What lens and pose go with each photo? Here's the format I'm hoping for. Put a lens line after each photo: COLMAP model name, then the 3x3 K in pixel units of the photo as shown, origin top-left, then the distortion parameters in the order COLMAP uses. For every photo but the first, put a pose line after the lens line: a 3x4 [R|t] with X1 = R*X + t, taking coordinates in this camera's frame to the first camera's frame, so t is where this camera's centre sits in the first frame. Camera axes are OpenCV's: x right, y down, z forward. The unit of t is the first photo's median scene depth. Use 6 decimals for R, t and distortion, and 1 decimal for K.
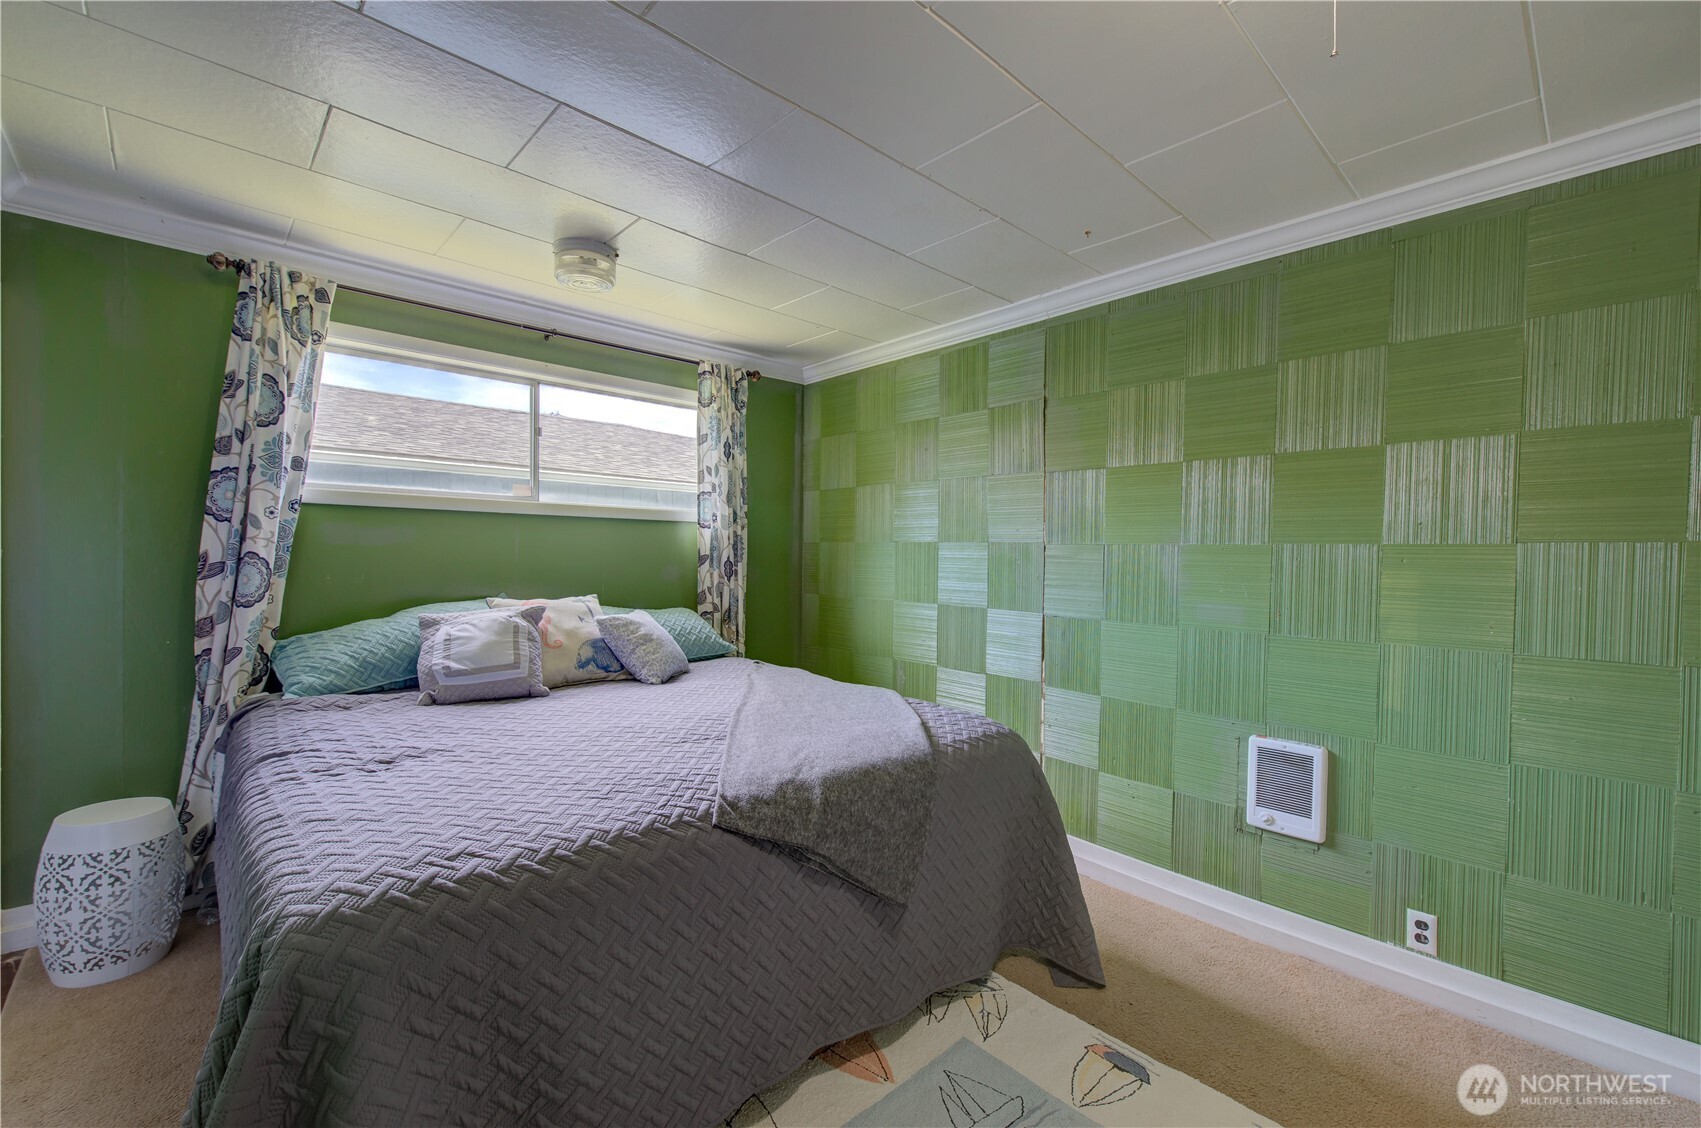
lens RADIAL K [[719.3, 0, 852.3], [0, 719.3, 568.5], [0, 0, 1]] dist [-0.002673, 0.000005]
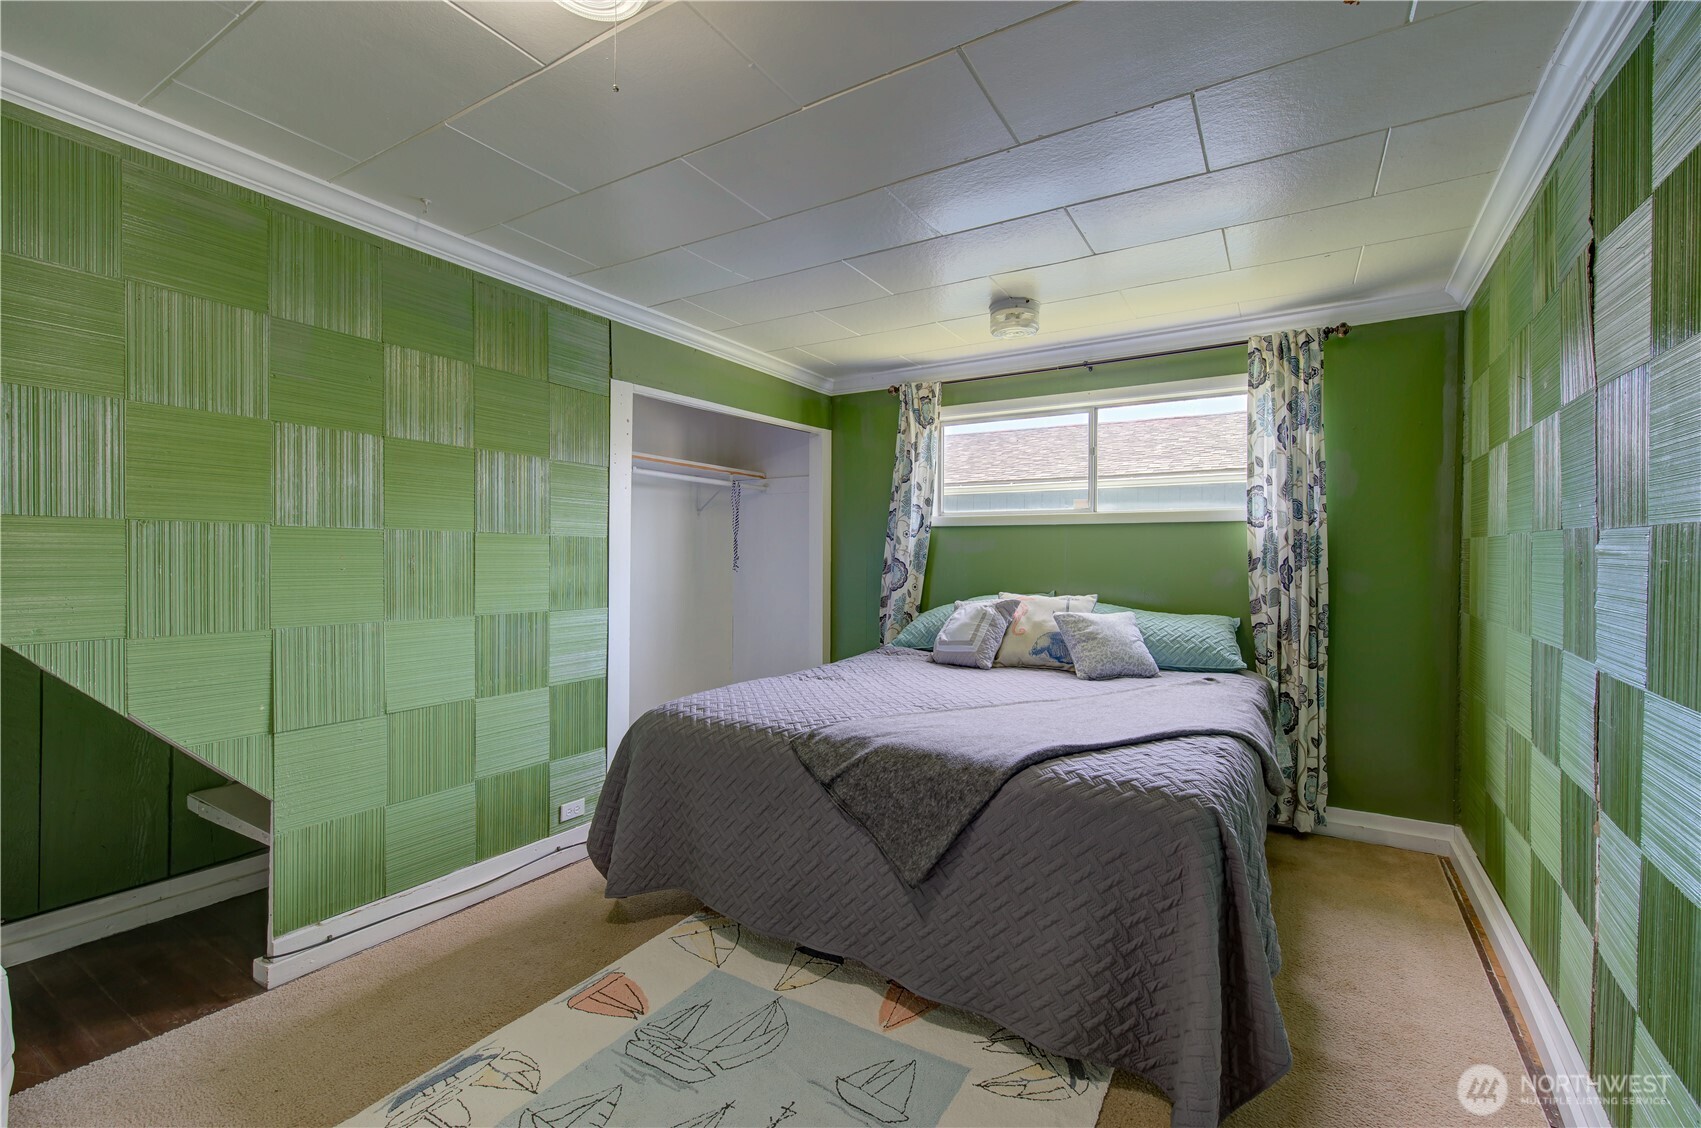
lens RADIAL K [[719.3, 0, 852.3], [0, 719.3, 568.5], [0, 0, 1]] dist [-0.002673, 0.000005]
pose [[0.276309, 0.004850, -0.961057, 0.663887], [-0.015499, 0.999880, 0.000590, 0.001586], [0.960944, 0.014733, 0.276351, 0.382564]]
